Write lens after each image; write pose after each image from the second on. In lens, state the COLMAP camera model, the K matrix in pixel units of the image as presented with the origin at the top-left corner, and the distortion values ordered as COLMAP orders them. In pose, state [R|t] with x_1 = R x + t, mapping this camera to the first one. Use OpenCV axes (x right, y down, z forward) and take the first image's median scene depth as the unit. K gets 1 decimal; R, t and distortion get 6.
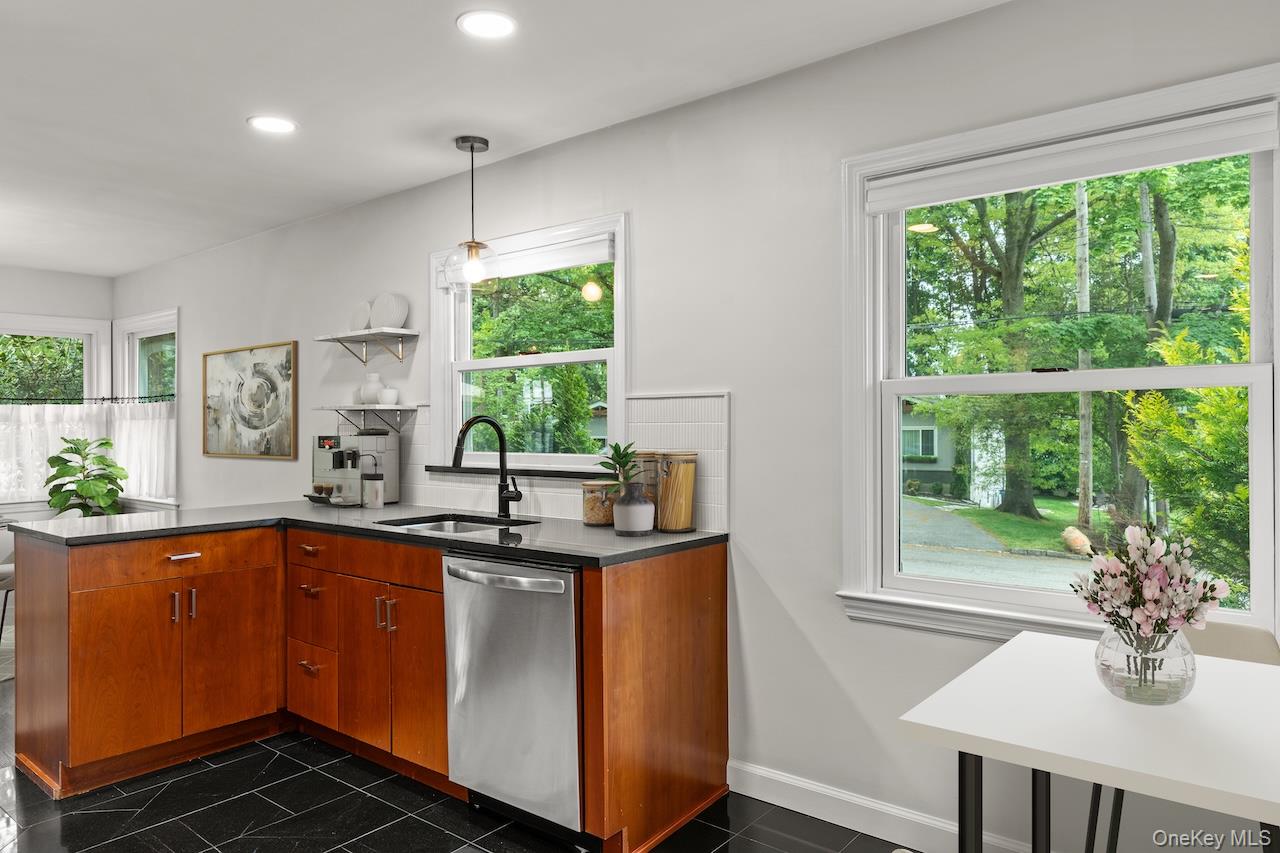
lens RADIAL K [[841.4, 0, 650.2], [0, 841.4, 421.2], [0, 0, 1]] dist [-0.003996, 0.002705]
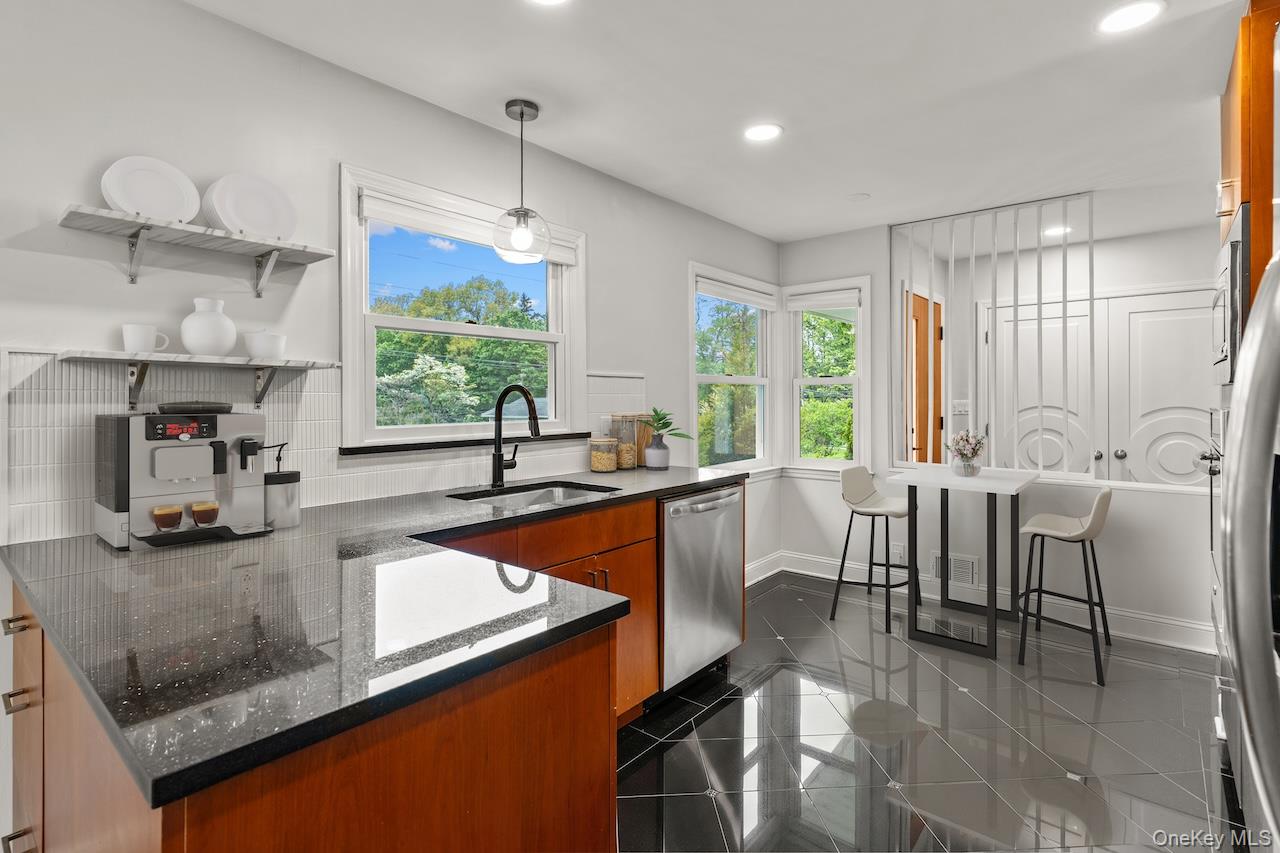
lens RADIAL K [[616.0, 0, 623.0], [0, 616.0, 391.8], [0, 0, 1]] dist [0.001539, -0.000268]
pose [[0.016574, 0.011884, 0.999792, -0.650625], [-0.002529, 0.999927, -0.011844, 0.007257], [-0.999859, -0.002333, 0.016603, 0.605360]]
